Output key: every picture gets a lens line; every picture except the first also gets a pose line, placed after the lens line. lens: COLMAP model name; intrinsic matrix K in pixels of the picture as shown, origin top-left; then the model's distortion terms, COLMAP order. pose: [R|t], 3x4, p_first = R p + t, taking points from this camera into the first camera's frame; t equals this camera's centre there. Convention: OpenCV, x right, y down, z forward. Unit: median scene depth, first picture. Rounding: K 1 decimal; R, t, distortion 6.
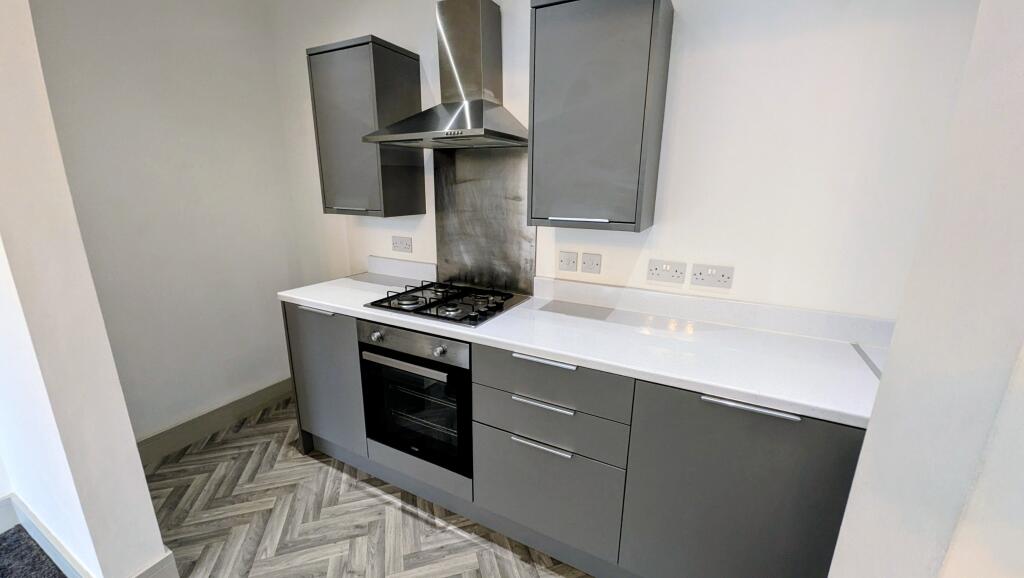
lens RADIAL K [[400.2, 0, 512.0], [0, 400.2, 289.0], [0, 0, 1]] dist [0.004097, -0.000127]
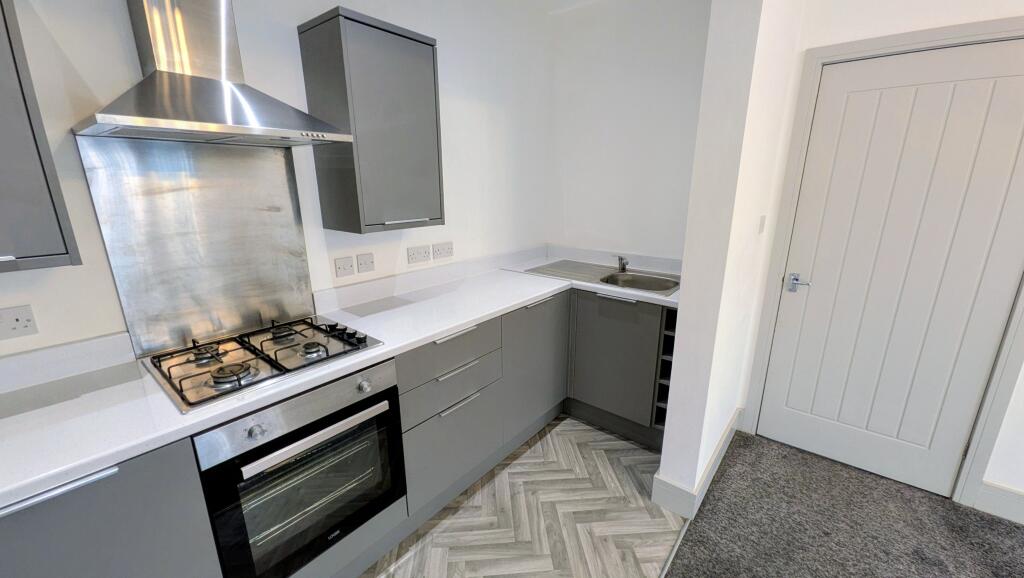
lens RADIAL K [[400.2, 0, 512.0], [0, 400.2, 289.0], [0, 0, 1]] dist [0.004097, -0.000127]
pose [[0.201204, -0.266191, 0.942687, -0.771865], [0.246305, 0.945197, 0.214329, -0.134542], [-0.948077, 0.189065, 0.255741, 0.374040]]
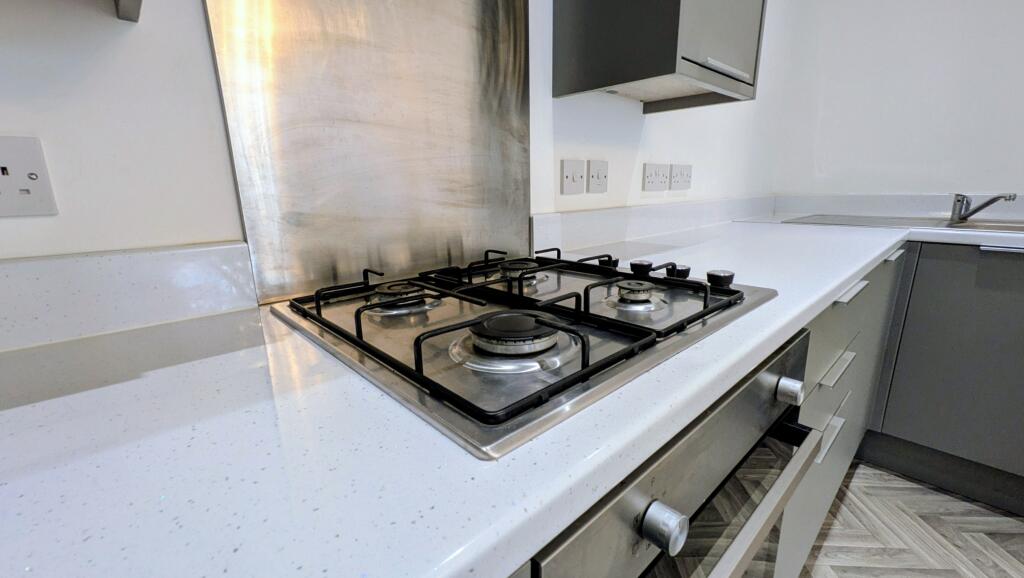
lens RADIAL K [[429.9, 0, 512.0], [0, 429.9, 289.0], [0, 0, 1]] dist [0.003511, -0.000005]
pose [[0.323730, -0.241714, 0.914753, -0.497875], [0.251553, 0.954008, 0.163062, -0.040790], [-0.912096, 0.177321, 0.369645, 0.926971]]
